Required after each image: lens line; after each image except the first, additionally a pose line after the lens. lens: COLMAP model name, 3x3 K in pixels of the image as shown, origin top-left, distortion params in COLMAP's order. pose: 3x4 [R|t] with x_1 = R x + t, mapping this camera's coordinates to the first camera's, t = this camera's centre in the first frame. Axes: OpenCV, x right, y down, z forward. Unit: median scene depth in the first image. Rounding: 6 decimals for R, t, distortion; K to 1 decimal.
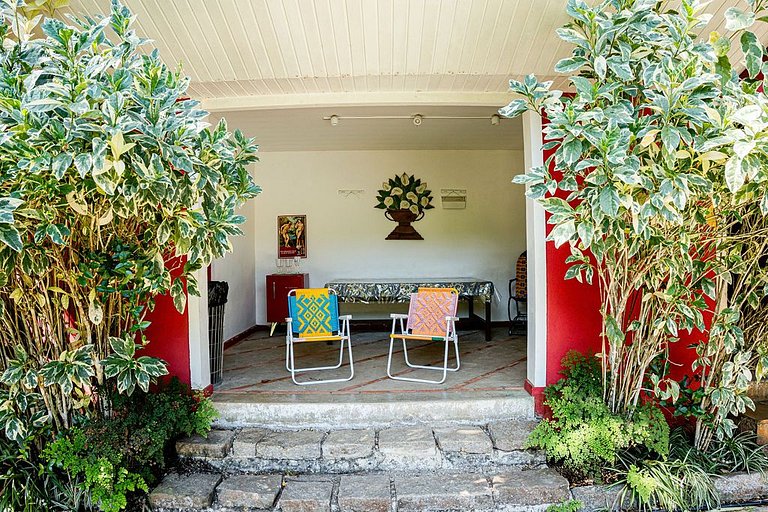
lens RADIAL K [[443.1, 0, 384.0], [0, 443.1, 256.0], [0, 0, 1]] dist [-0.143812, 0.033034]
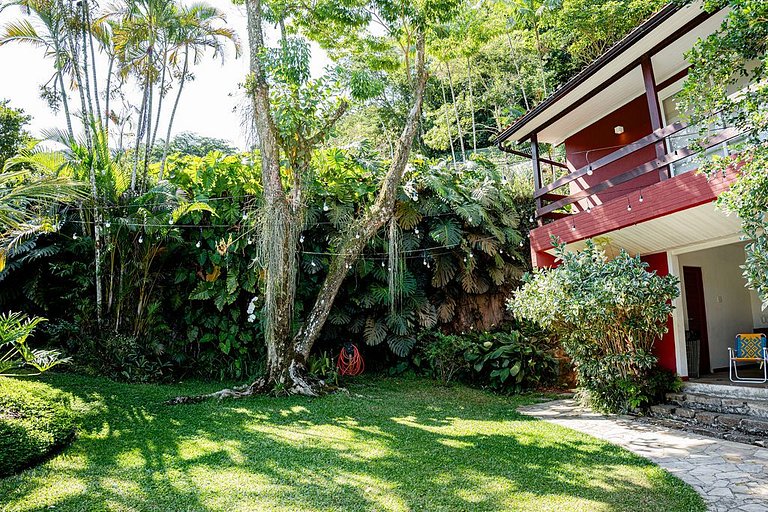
lens RADIAL K [[443.1, 0, 384.0], [0, 443.1, 256.0], [0, 0, 1]] dist [-0.143812, 0.033034]
pose [[0.315006, -0.149362, -0.937263, 1.231295], [0.003472, 0.987714, -0.156234, 0.011911], [0.949083, 0.045960, 0.311655, -1.235225]]
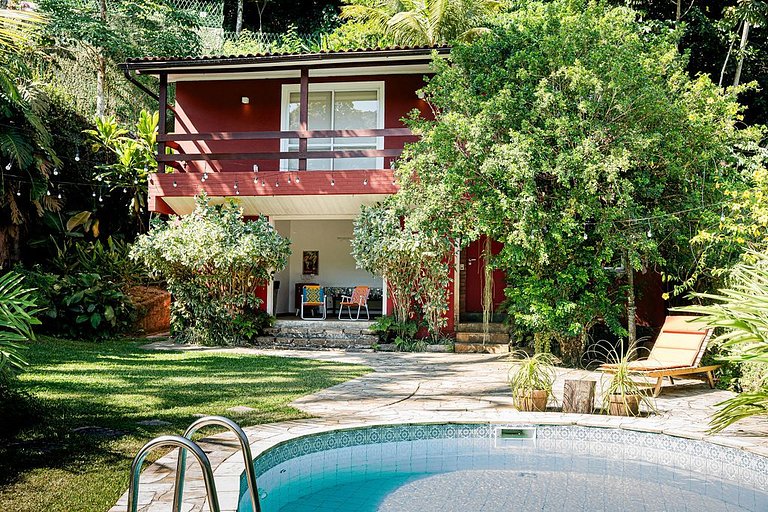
lens RADIAL K [[808.6, 0, 384.0], [0, 808.6, 256.0], [0, 0, 1]] dist [-0.029992, -0.012435]
pose [[0.986039, 0.019276, -0.165392, 1.245251], [-0.026719, 0.998722, -0.042897, 0.121376], [0.164354, 0.046717, 0.985295, -4.333990]]
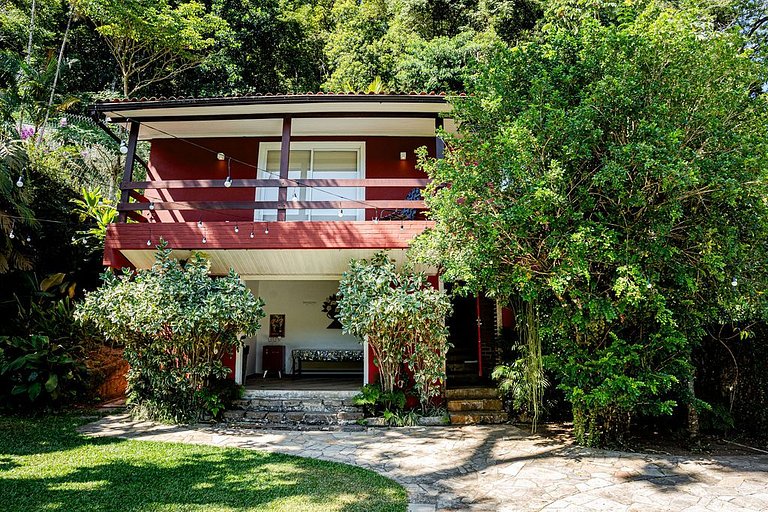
lens RADIAL K [[443.1, 0, 384.0], [0, 443.1, 256.0], [0, 0, 1]] dist [-0.143812, 0.033034]
pose [[0.999661, 0.015583, 0.020850, 0.406019], [-0.011384, 0.982068, -0.188181, 0.020460], [-0.023408, 0.187879, 0.981913, -1.800539]]
